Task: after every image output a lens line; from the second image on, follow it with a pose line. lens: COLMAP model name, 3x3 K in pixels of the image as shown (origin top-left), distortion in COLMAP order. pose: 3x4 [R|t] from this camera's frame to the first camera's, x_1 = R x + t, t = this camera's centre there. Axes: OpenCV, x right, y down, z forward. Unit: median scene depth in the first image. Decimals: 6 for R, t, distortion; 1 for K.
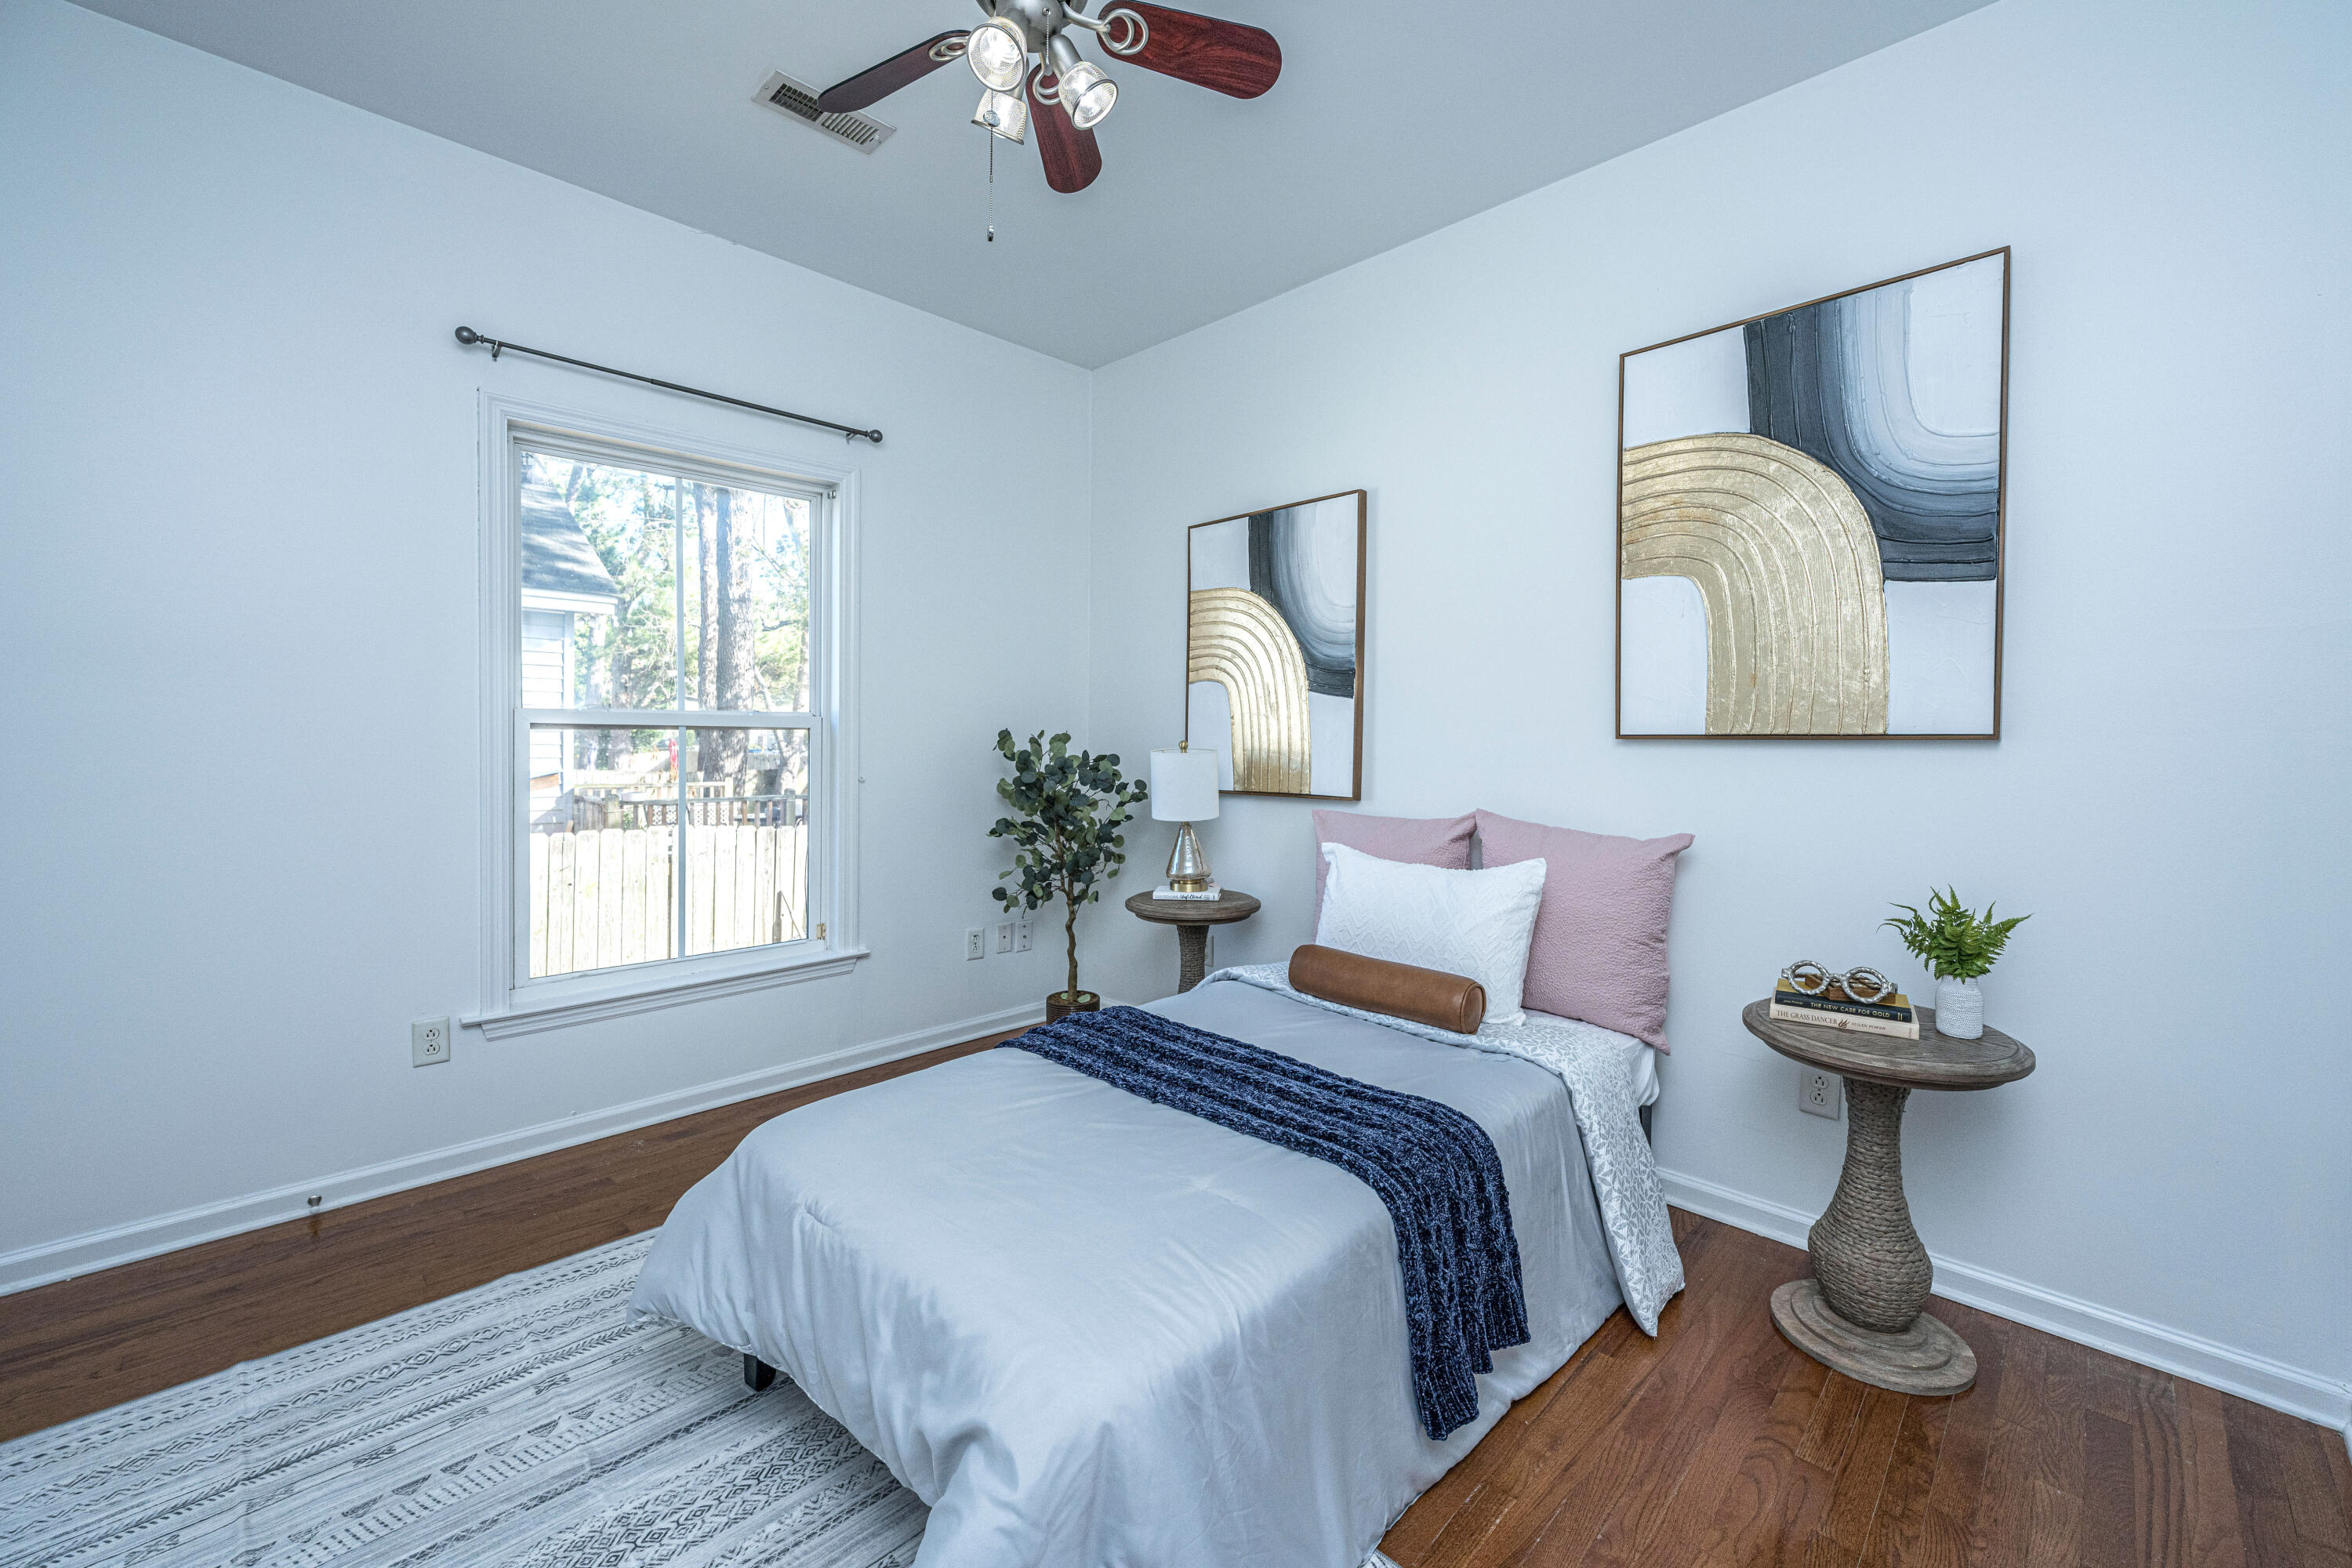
lens RADIAL K [[942.2, 0, 1175.8], [0, 942.2, 770.4], [0, 0, 1]] dist [0.002425, -0.000199]
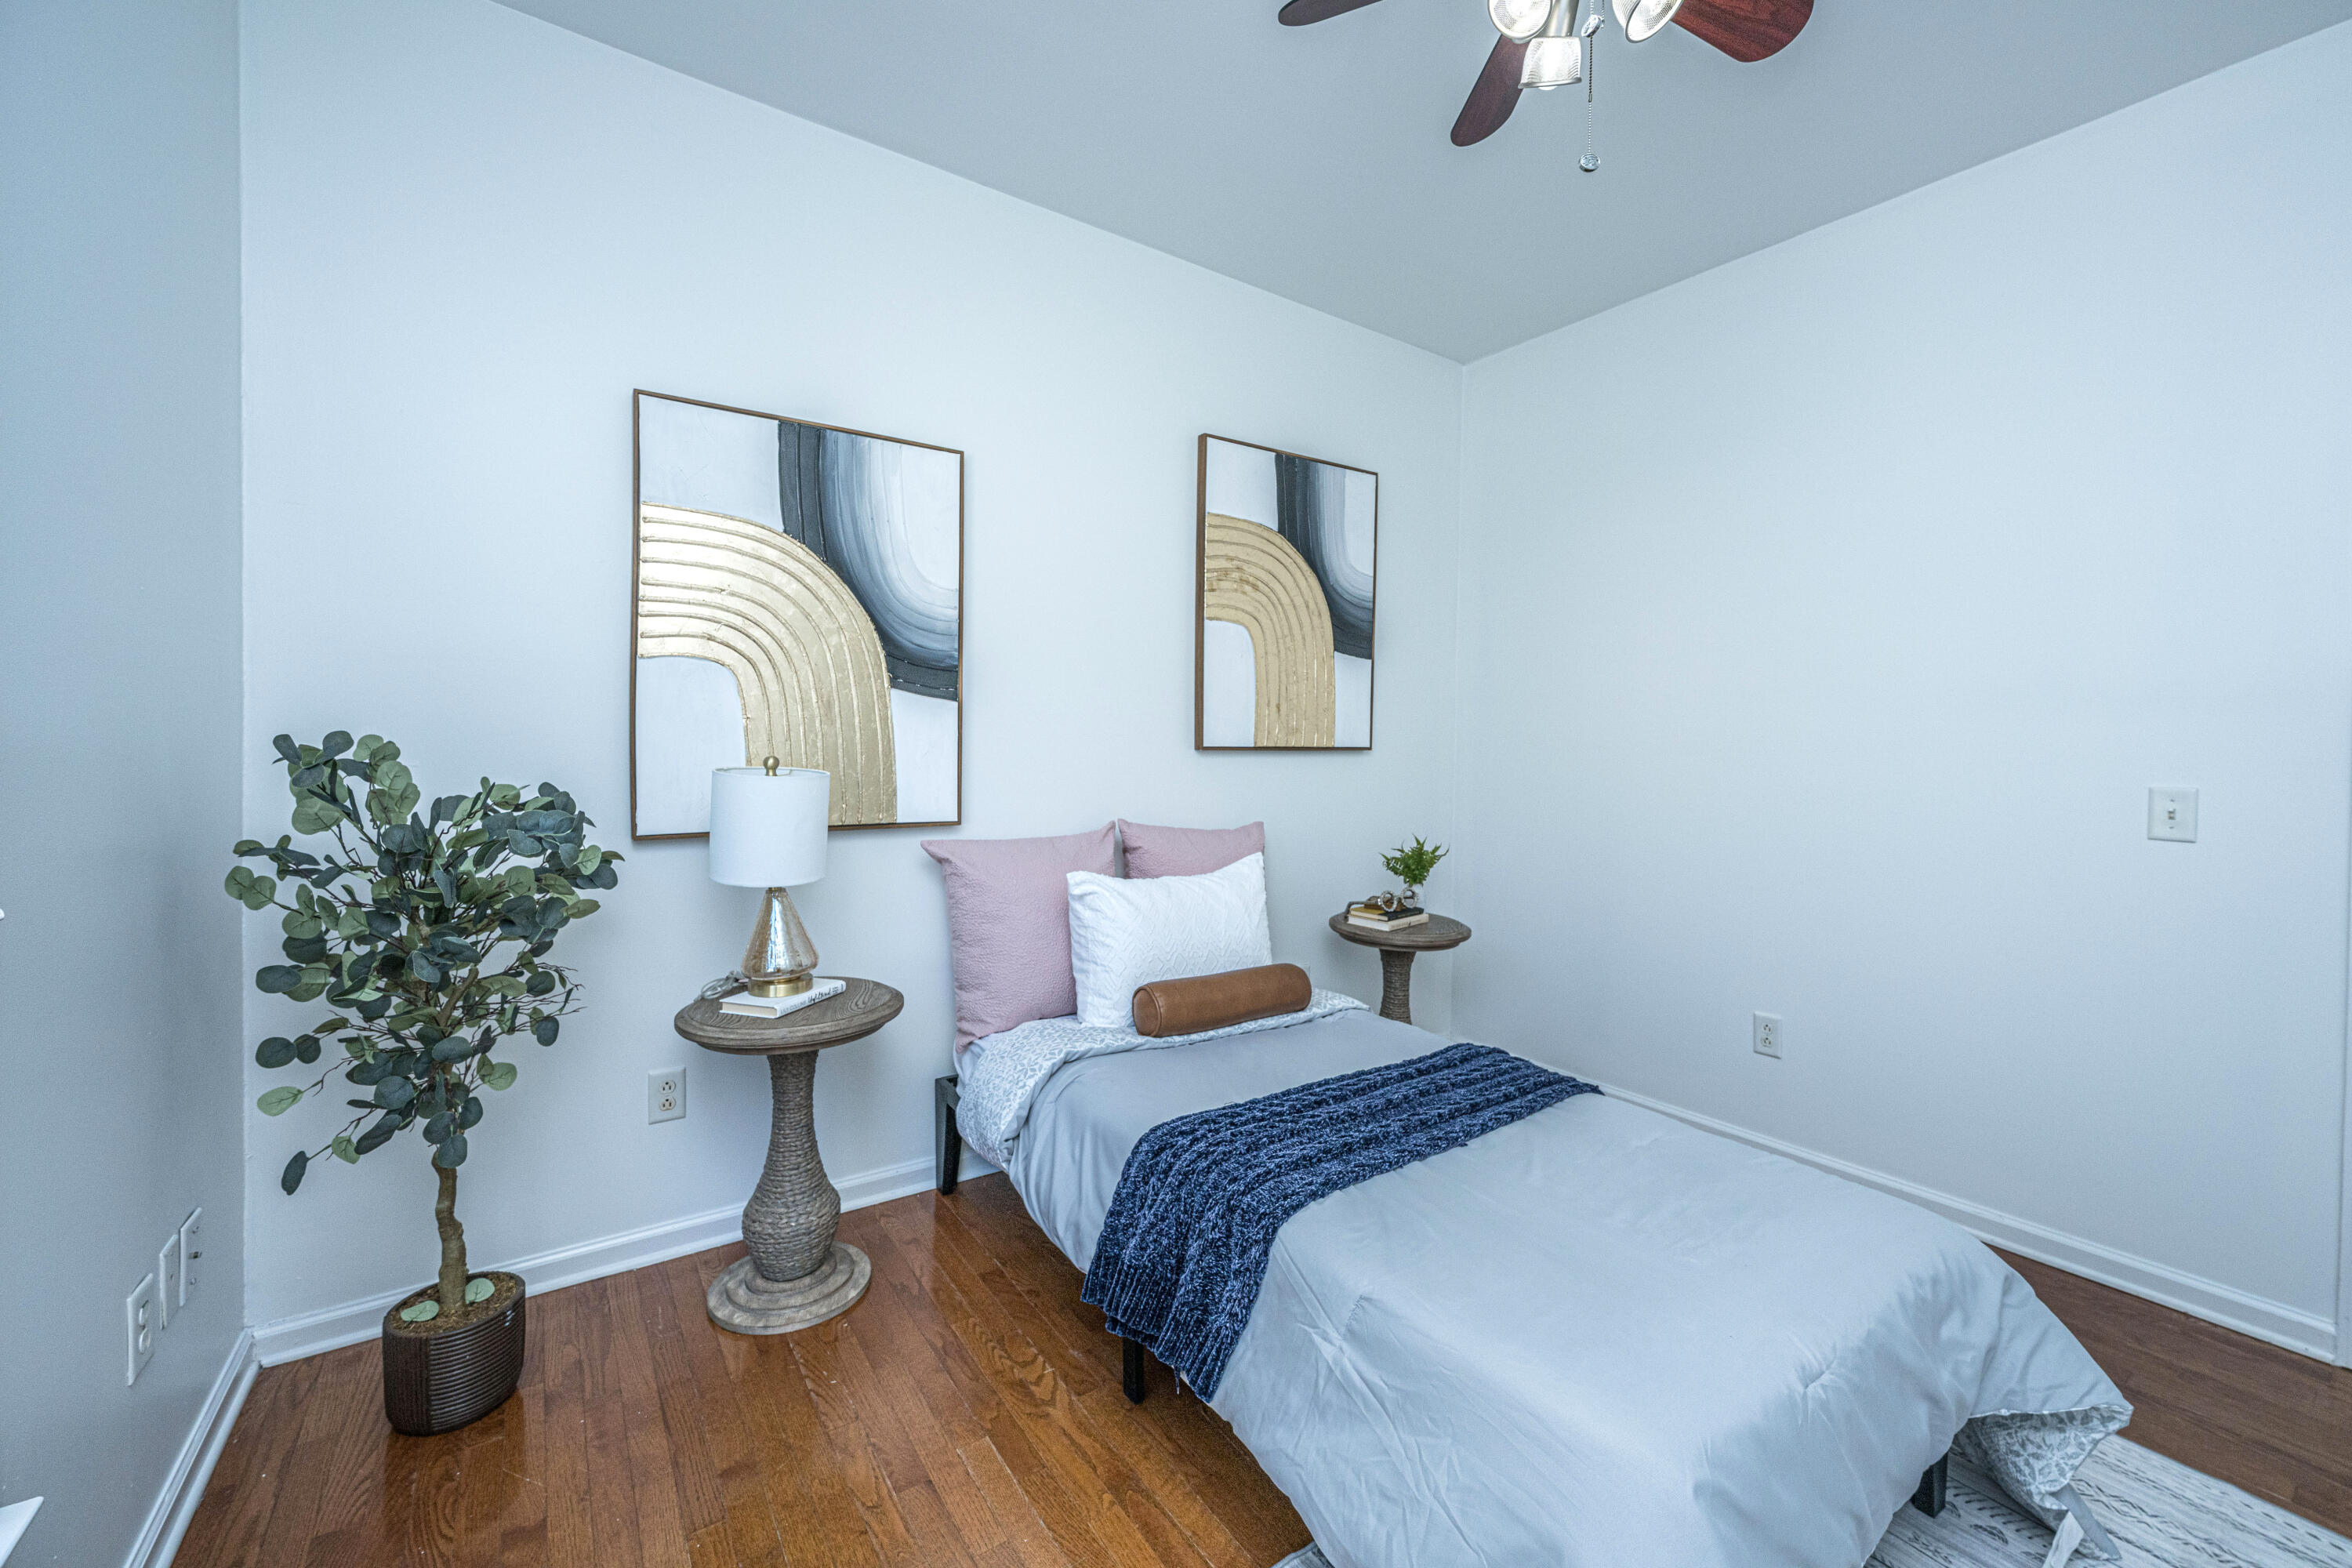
lens RADIAL K [[942.2, 0, 1174.2], [0, 942.2, 766.9], [0, 0, 1]] dist [0.002425, -0.000199]
pose [[0.194266, -0.011736, 0.980879, -0.585941], [0.036675, 0.999316, 0.004693, -0.016030], [-0.980263, 0.035062, 0.194564, 0.656455]]
